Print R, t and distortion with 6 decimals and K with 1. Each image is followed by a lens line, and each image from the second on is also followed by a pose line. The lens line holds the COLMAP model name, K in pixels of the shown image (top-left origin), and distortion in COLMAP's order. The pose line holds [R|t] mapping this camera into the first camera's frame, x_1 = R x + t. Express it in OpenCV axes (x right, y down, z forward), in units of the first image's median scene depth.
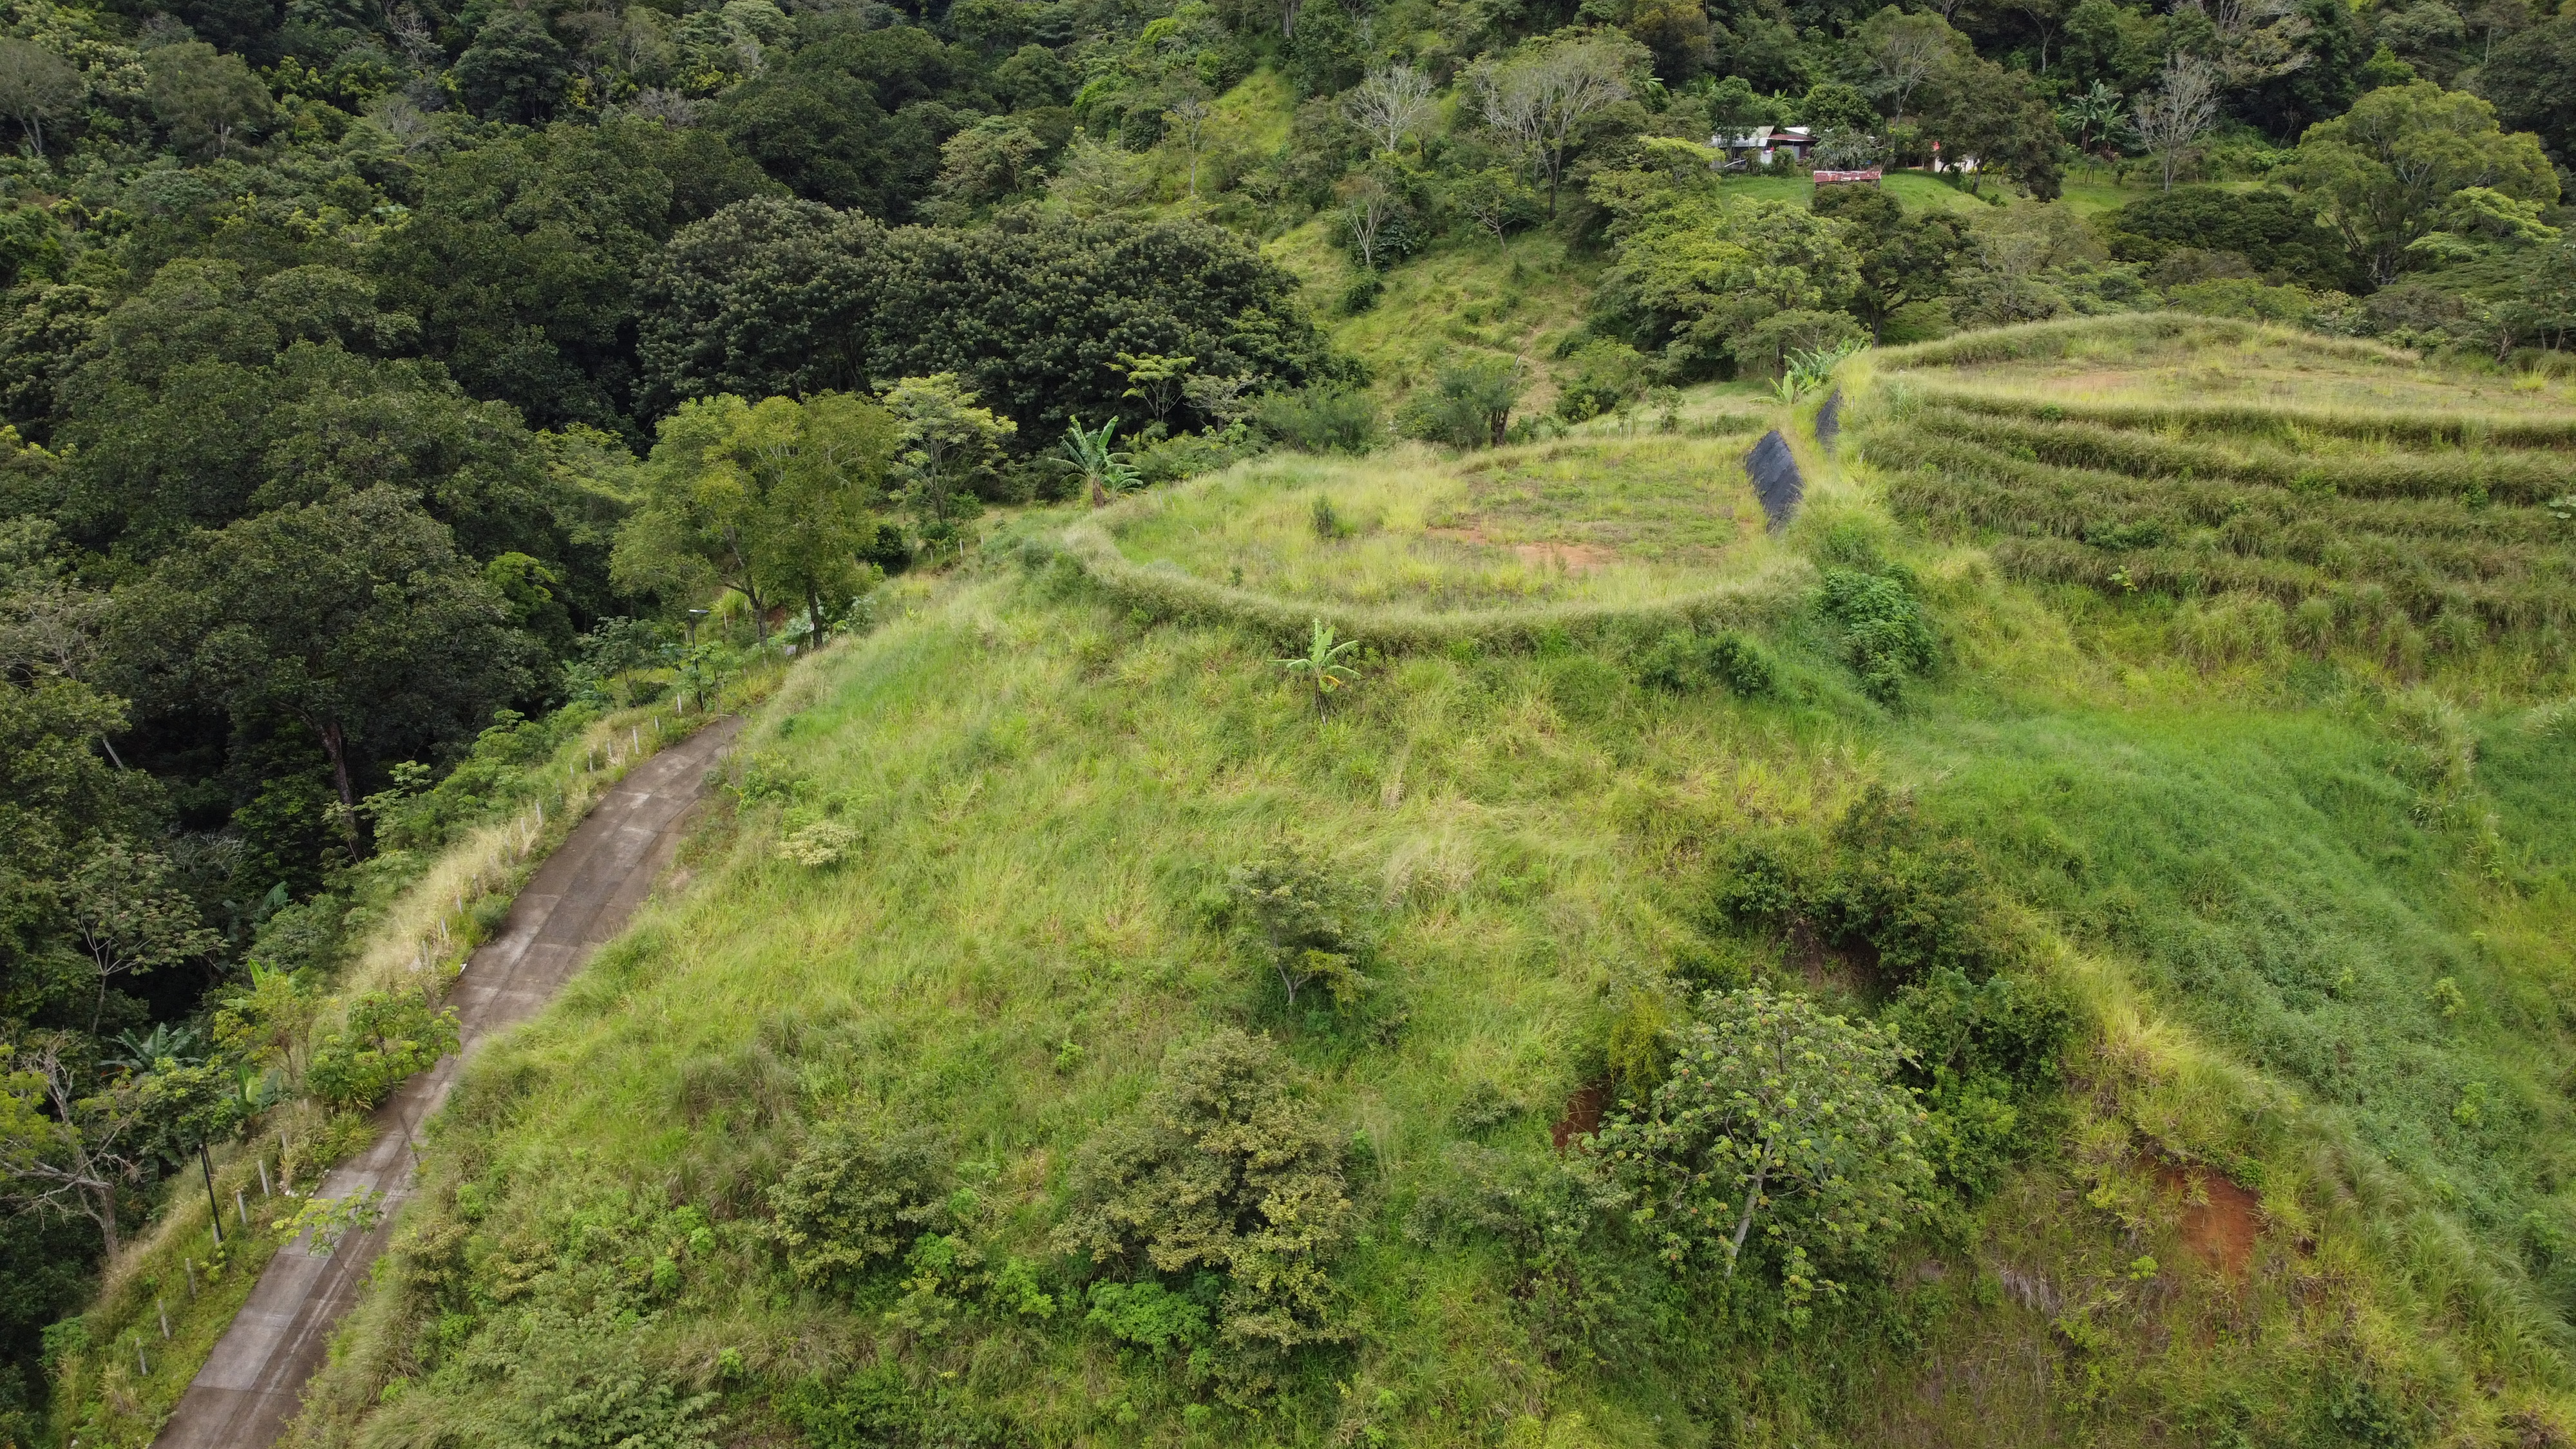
lens RADIAL K [[1968.3, 0, 1290.7], [0, 1968.3, 721.8], [0, 0, 1]] dist [0.006682, -0.005663]
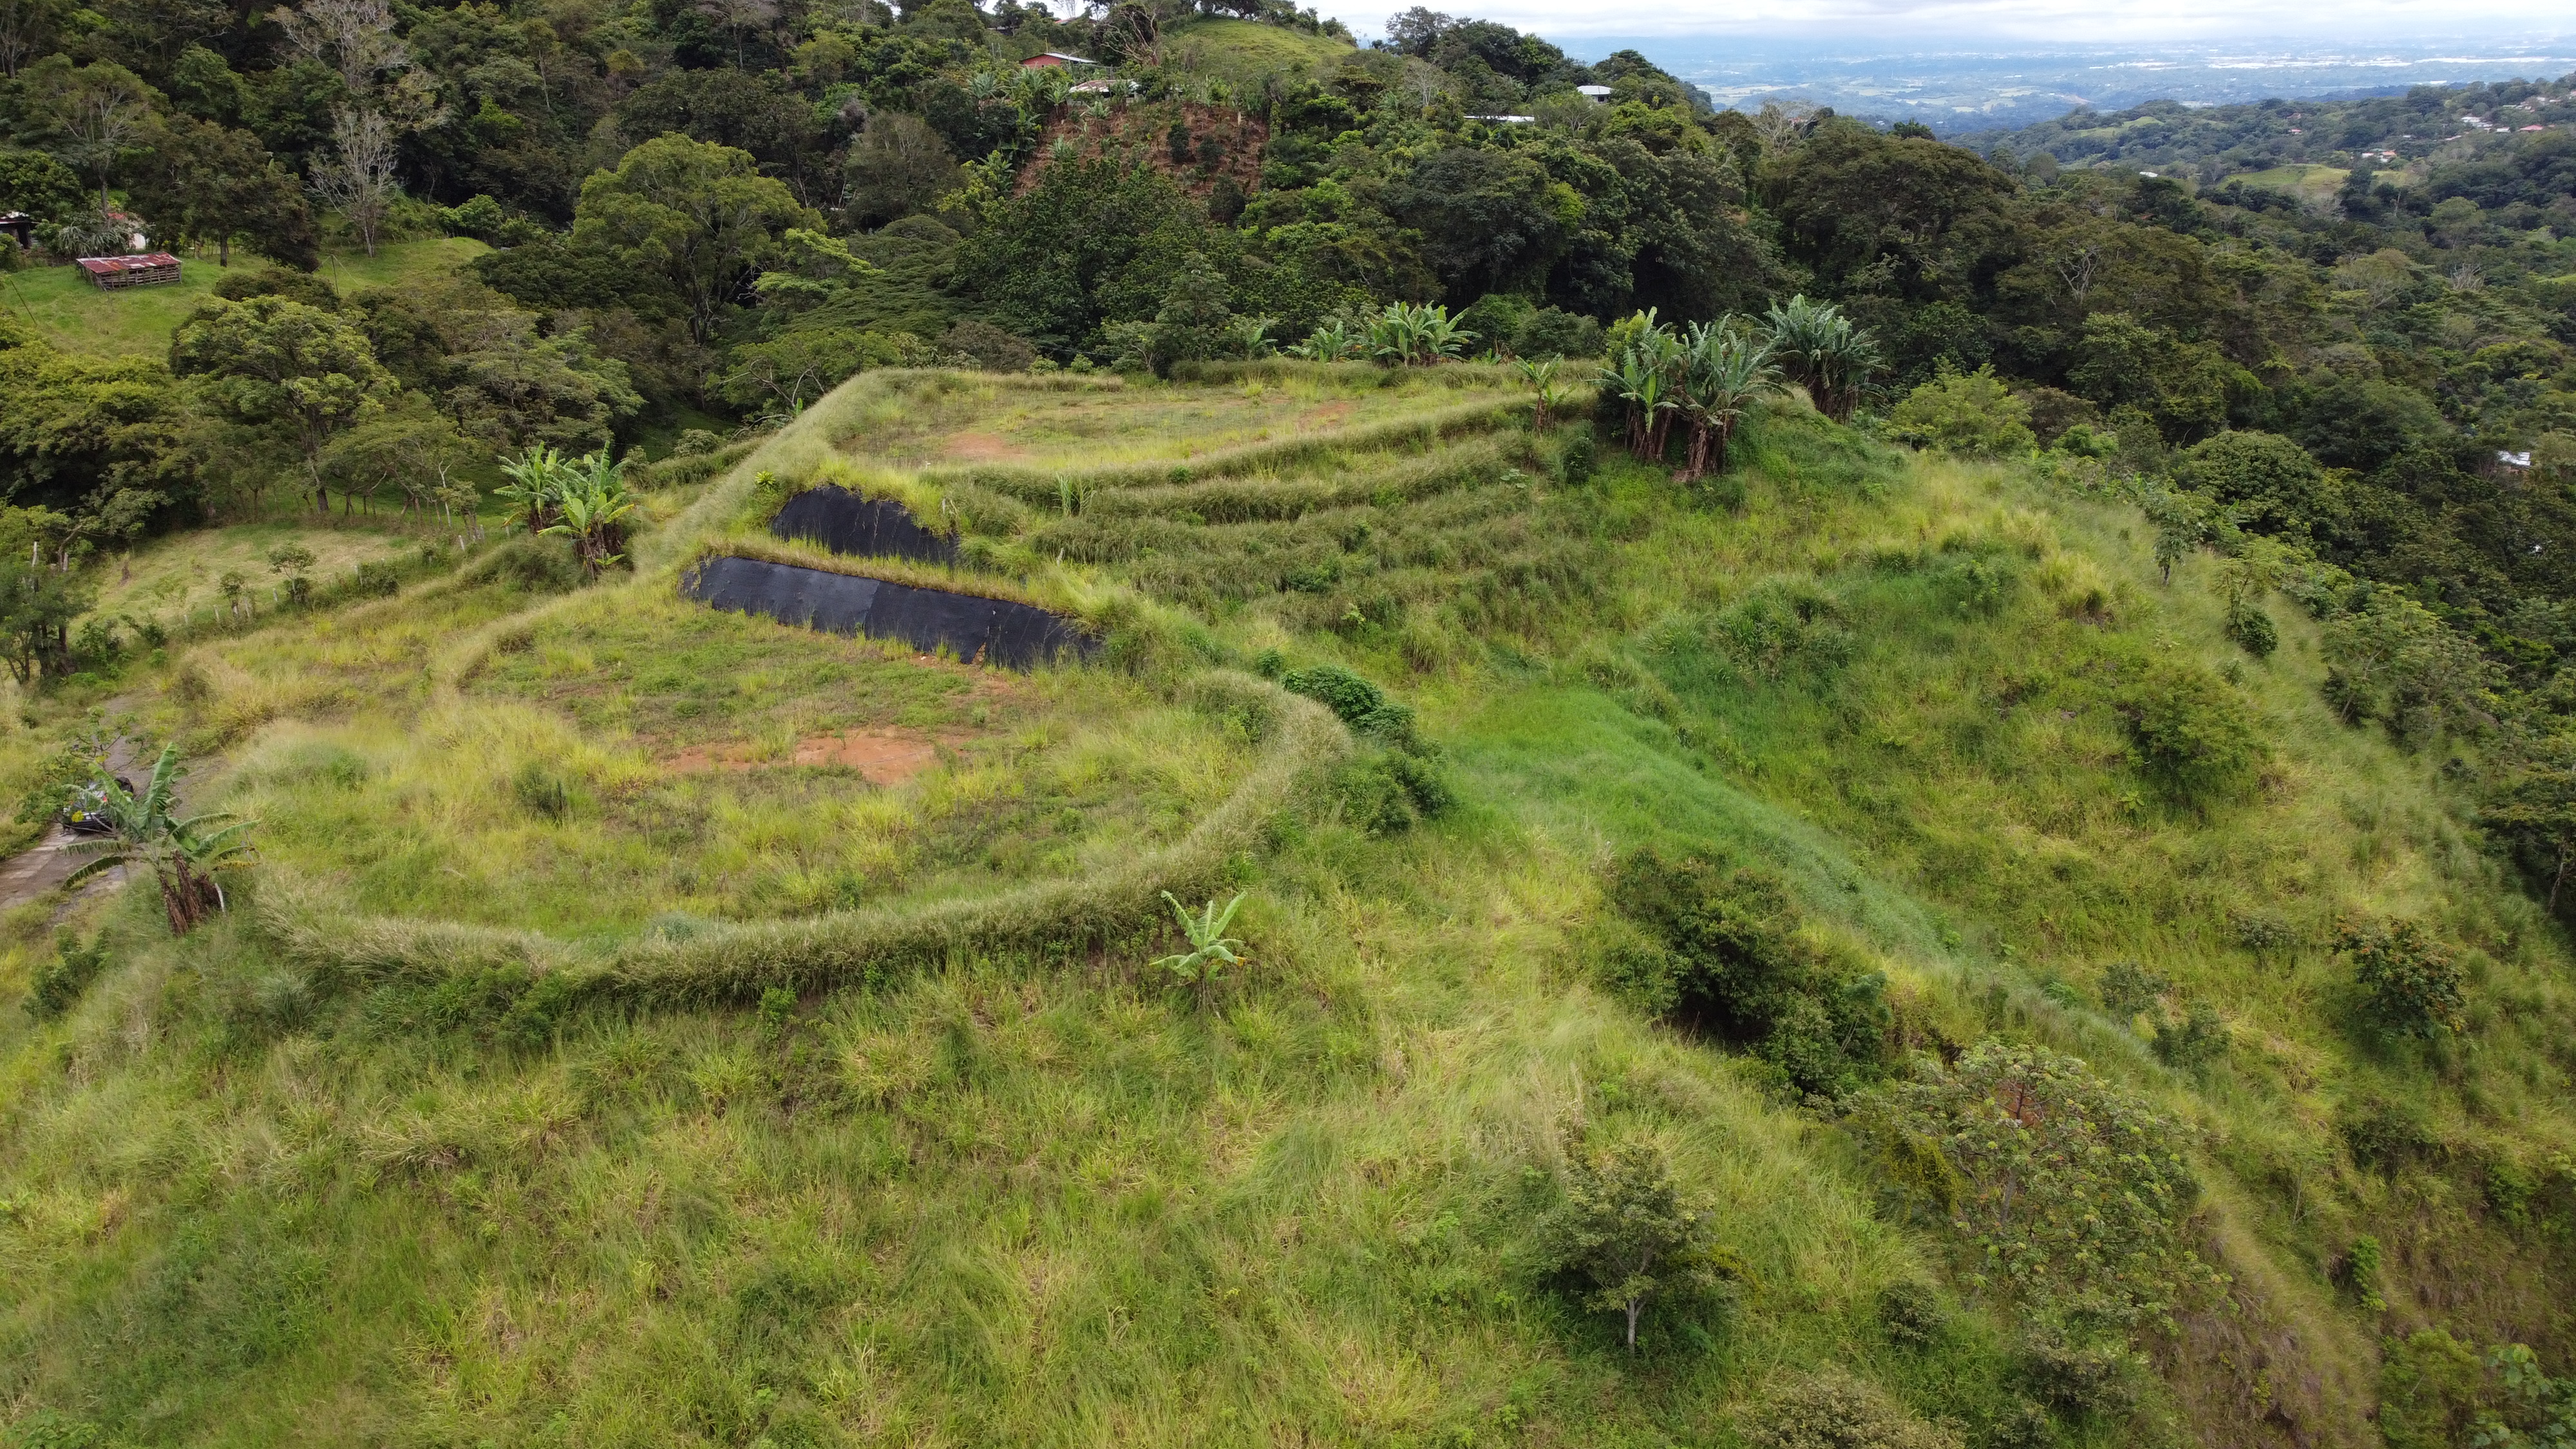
lens RADIAL K [[1968.3, 0, 1289.6], [0, 1968.3, 729.7], [0, 0, 1]] dist [0.006682, -0.005663]
pose [[0.481741, -0.262591, 0.836046, -0.451518], [0.282140, 0.949724, 0.135723, -0.158156], [-0.829652, 0.170498, 0.531608, 0.469005]]
